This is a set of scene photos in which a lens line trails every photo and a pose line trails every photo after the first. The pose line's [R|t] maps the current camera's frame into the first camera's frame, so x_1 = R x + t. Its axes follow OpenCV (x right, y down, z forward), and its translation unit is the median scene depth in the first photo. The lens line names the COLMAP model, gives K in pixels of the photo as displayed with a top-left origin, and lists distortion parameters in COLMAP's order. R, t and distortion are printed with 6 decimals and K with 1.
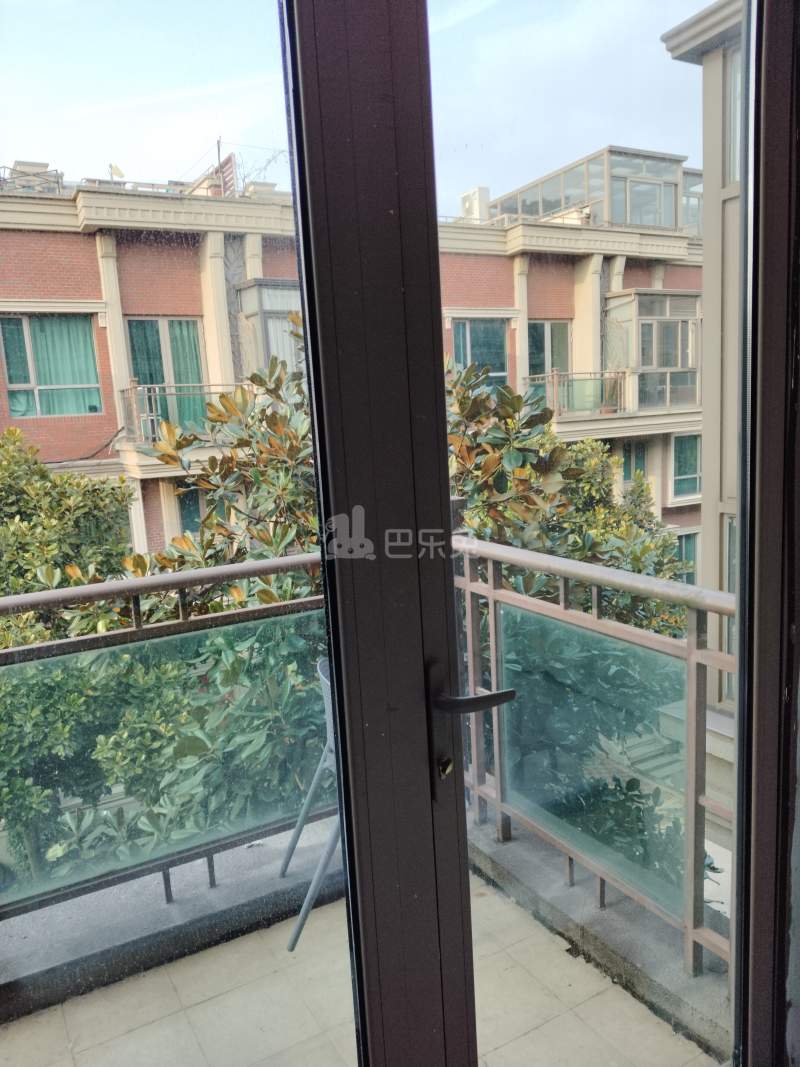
lens RADIAL K [[809.1, 0, 389.6], [0, 809.1, 532.7], [0, 0, 1]] dist [0.087506, -0.157894]
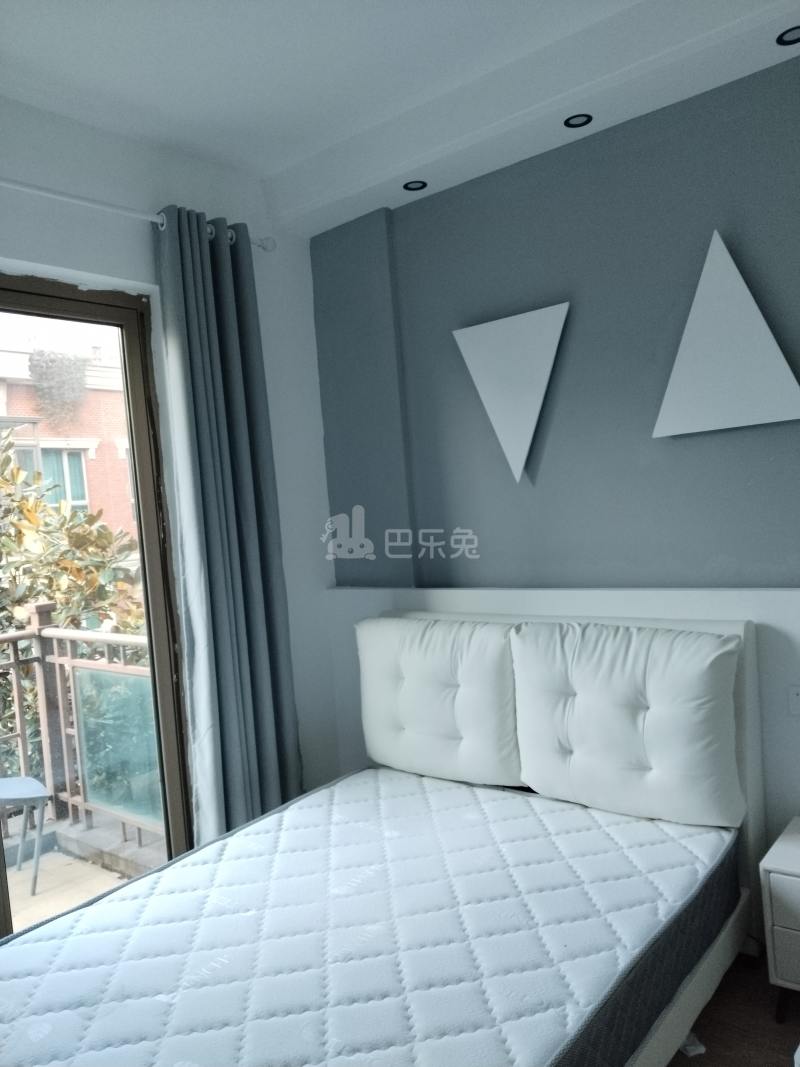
lens RADIAL K [[809.1, 0, 389.6], [0, 809.1, 532.7], [0, 0, 1]] dist [0.087506, -0.157894]
pose [[0.935146, -0.032103, 0.352804, 0.140389], [0.082199, 0.988370, -0.127941, 0.073660], [-0.344594, 0.148644, 0.926909, -0.643923]]
